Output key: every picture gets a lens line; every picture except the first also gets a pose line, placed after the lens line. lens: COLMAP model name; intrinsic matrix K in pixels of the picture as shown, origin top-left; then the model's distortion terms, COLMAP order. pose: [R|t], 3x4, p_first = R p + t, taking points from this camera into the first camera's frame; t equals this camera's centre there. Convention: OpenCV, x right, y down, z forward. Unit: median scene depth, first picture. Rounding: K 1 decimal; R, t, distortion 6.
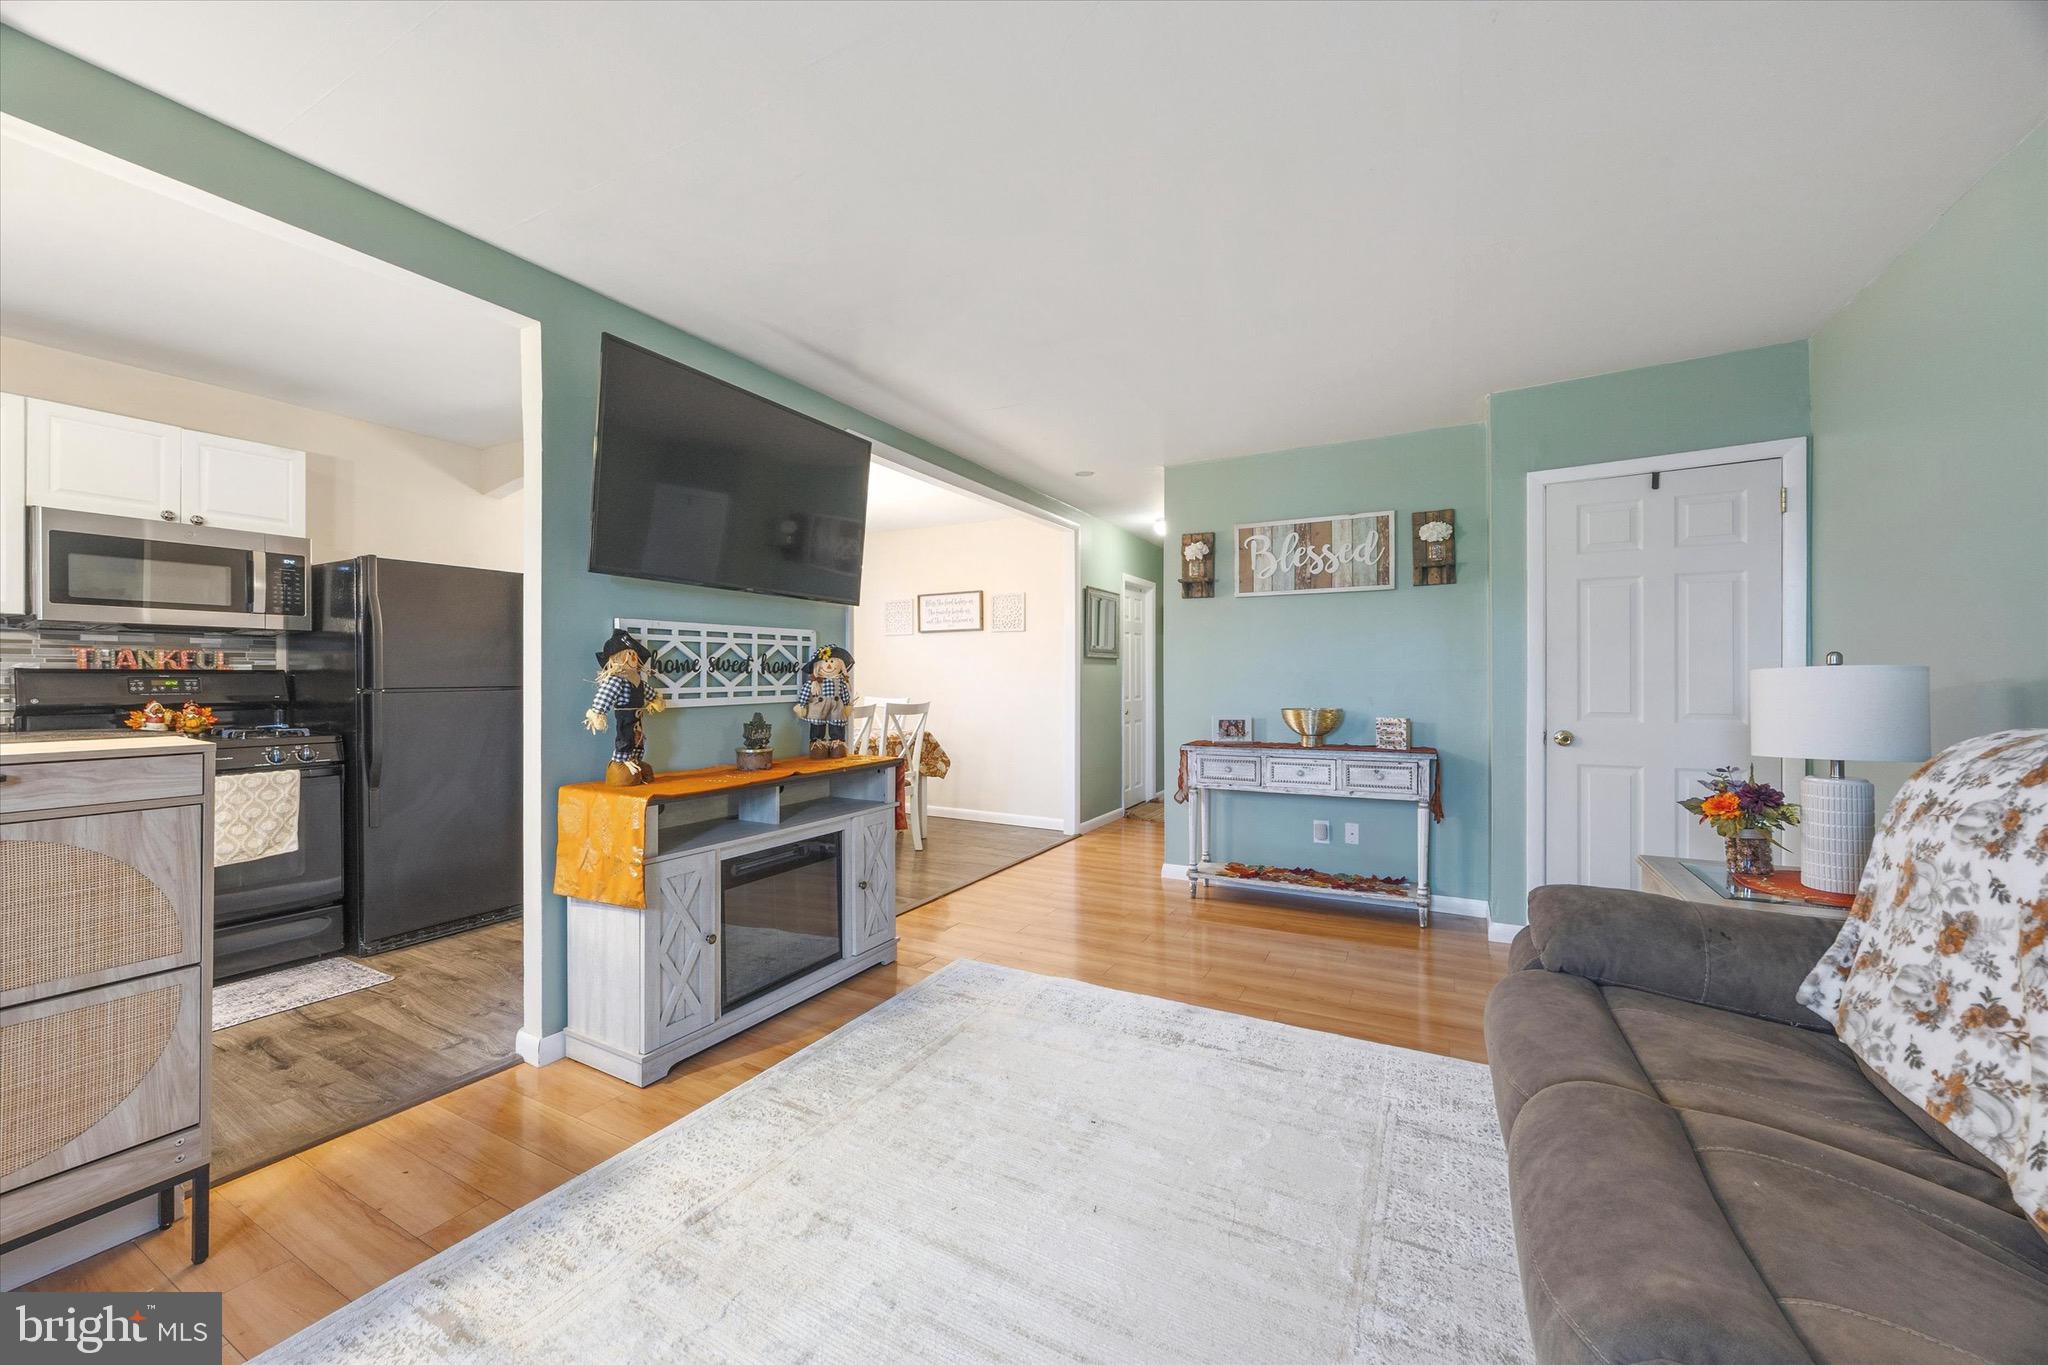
lens RADIAL K [[776.0, 0, 1022.7], [0, 776.0, 672.4], [0, 0, 1]] dist [-0.001285, 0.000012]
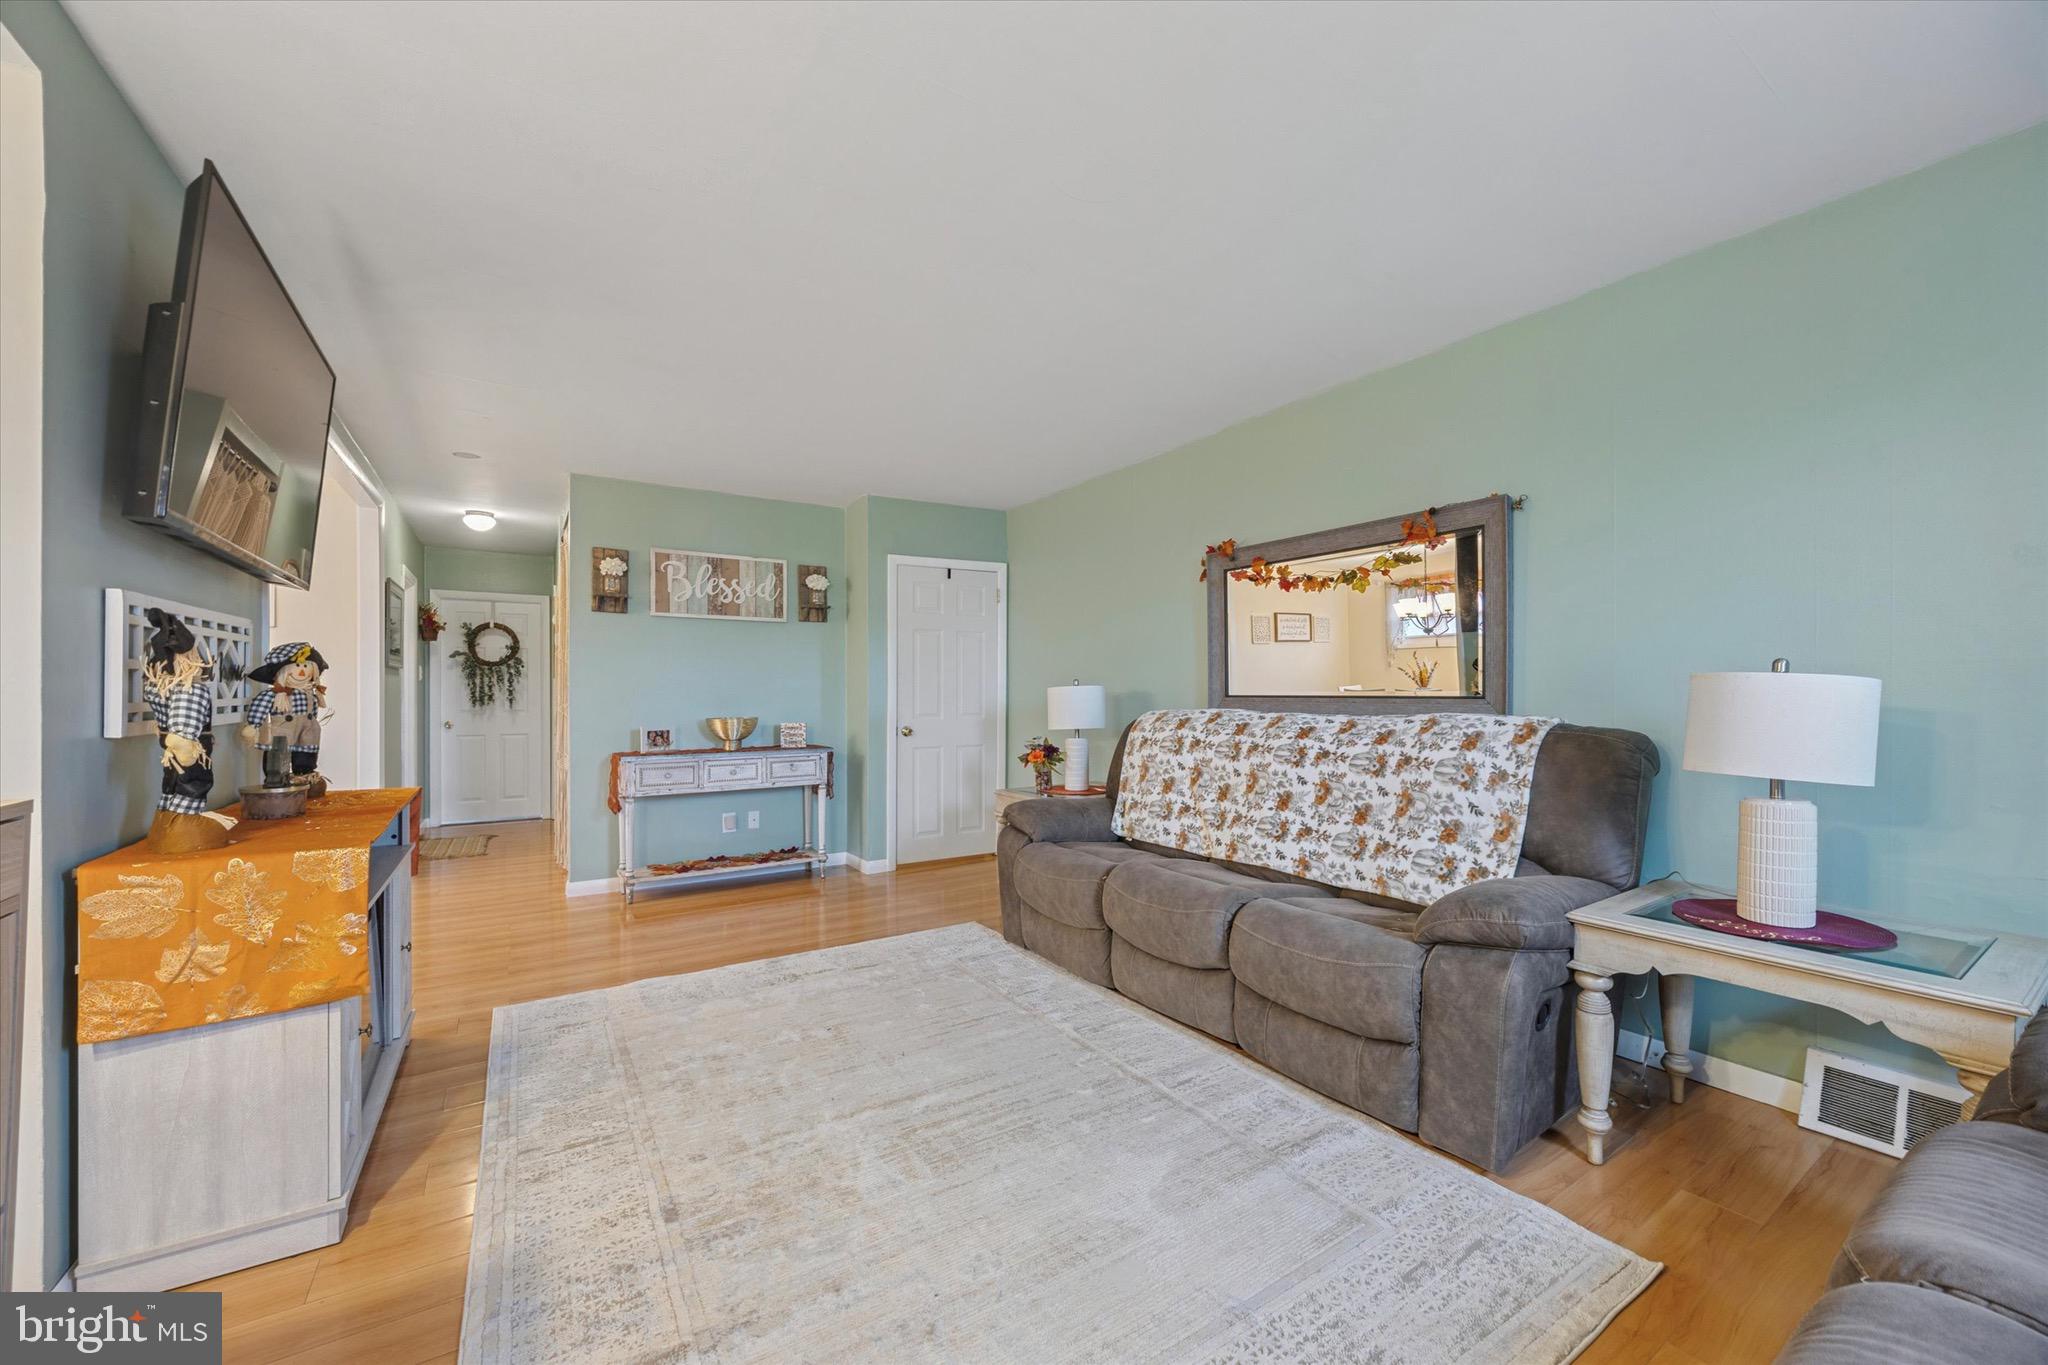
lens RADIAL K [[778.1, 0, 1023.2], [0, 778.1, 692.7], [0, 0, 1]] dist [-0.000724, 0.000032]
pose [[0.482623, 0.002528, 0.875824, -0.528430], [-0.006560, 0.999978, 0.000728, 0.005726], [-0.875804, -0.006097, 0.482629, 0.049555]]
